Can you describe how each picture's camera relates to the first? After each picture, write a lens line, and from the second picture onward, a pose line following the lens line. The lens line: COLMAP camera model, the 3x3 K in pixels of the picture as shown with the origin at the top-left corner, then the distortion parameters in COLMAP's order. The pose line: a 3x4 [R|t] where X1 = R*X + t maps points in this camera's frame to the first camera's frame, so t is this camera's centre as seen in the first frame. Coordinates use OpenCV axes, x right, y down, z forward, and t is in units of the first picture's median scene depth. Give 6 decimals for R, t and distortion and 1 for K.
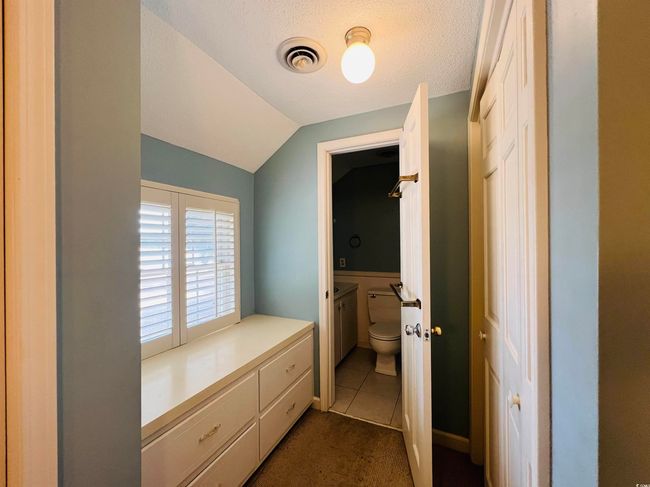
lens RADIAL K [[260.5, 0, 323.1], [0, 260.5, 241.7], [0, 0, 1]] dist [-0.001157, 0.000164]
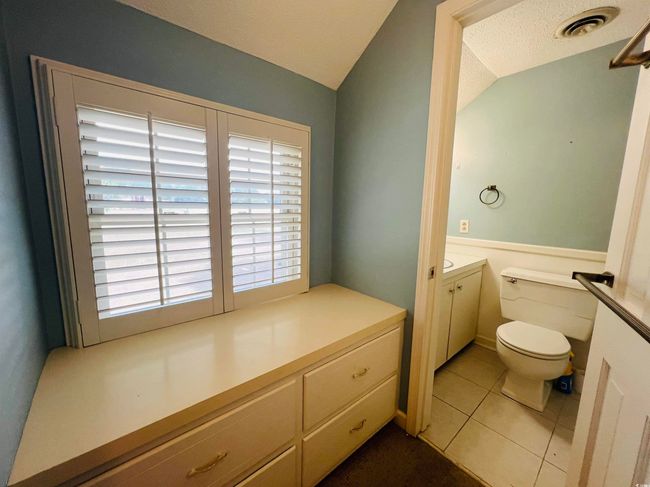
lens RADIAL K [[260.5, 0, 323.1], [0, 260.5, 241.7], [0, 0, 1]] dist [-0.001157, 0.000164]
pose [[0.911134, 0.089328, -0.402314, 0.026470], [-0.028480, 0.987540, 0.154768, 0.043418], [0.411126, -0.129556, 0.902325, 0.372140]]
